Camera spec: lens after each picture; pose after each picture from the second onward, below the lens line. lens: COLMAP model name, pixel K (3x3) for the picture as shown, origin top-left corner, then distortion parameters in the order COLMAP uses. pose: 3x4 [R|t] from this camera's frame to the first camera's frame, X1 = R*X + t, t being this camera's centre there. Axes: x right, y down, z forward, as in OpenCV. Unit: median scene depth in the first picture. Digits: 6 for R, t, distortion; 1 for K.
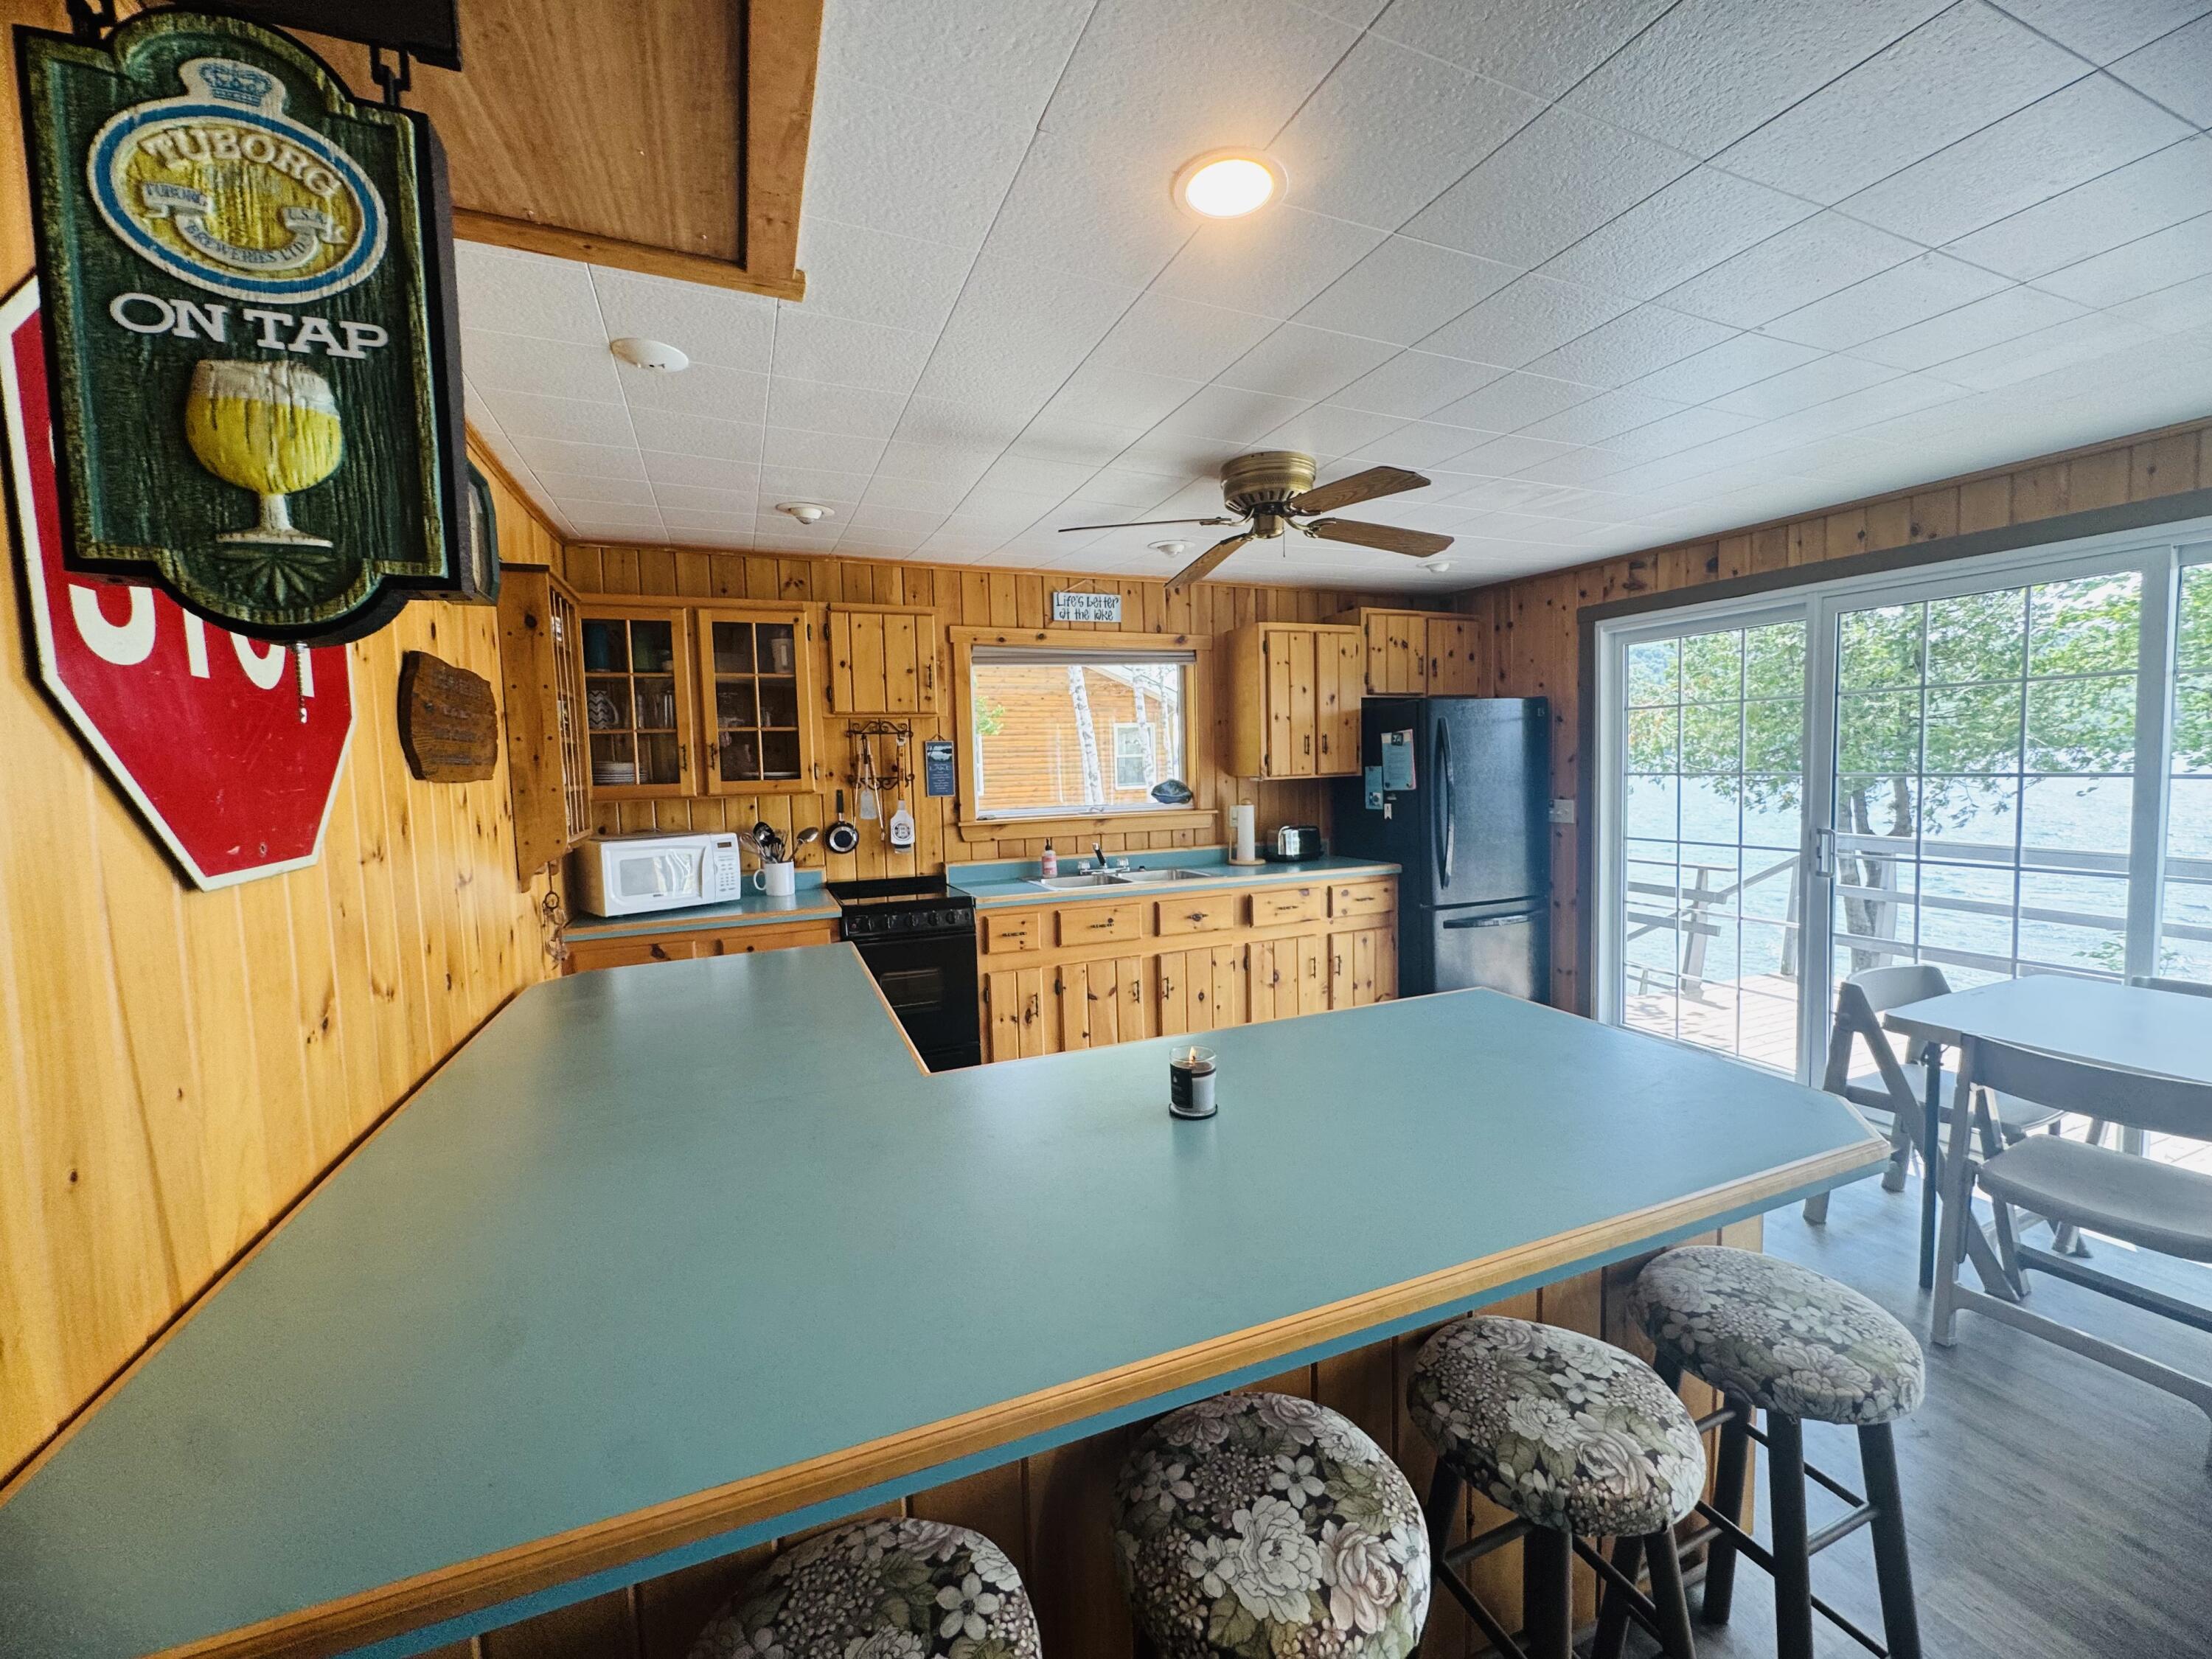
lens RADIAL K [[882.7, 0, 1101.8], [0, 882.7, 827.7], [0, 0, 1]] dist [-0.006421, 0.000809]
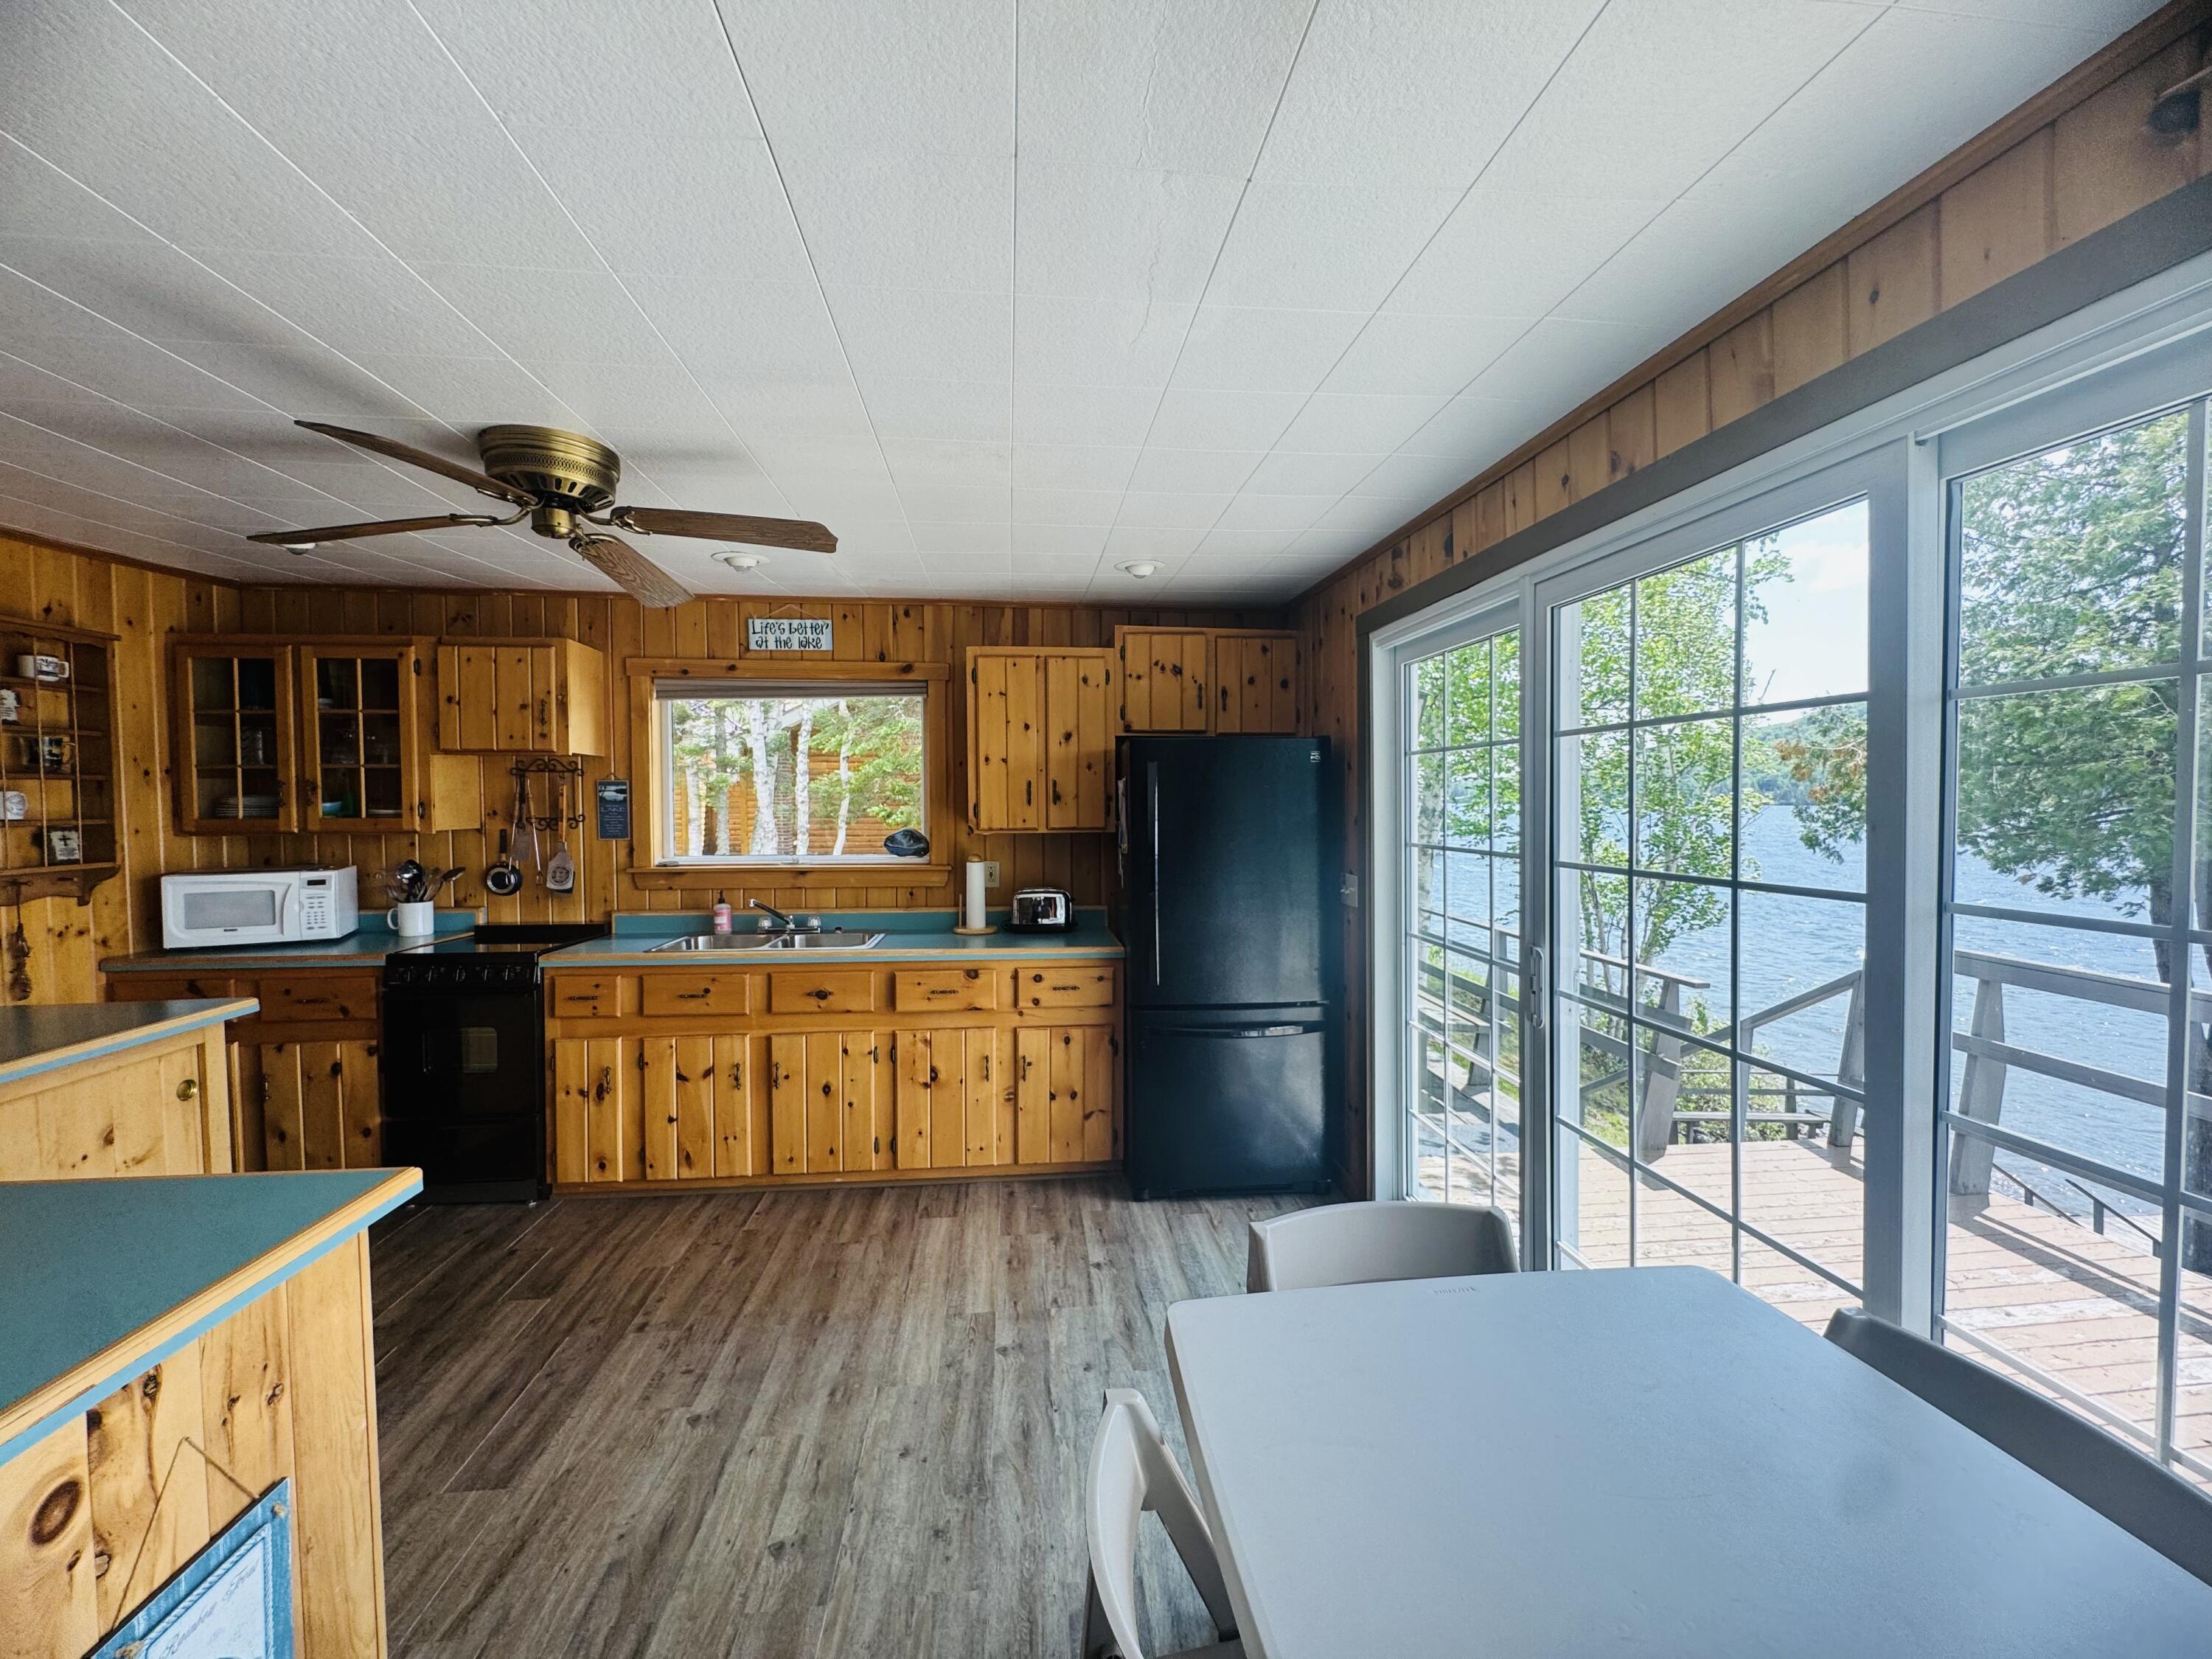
lens RADIAL K [[882.7, 0, 1111.7], [0, 882.7, 828.6], [0, 0, 1]] dist [-0.006421, 0.000809]
pose [[0.958486, 0.034216, -0.283080, 0.650976], [-0.044972, 0.998489, -0.031584, -0.045952], [0.281572, 0.043003, 0.958576, 0.282980]]
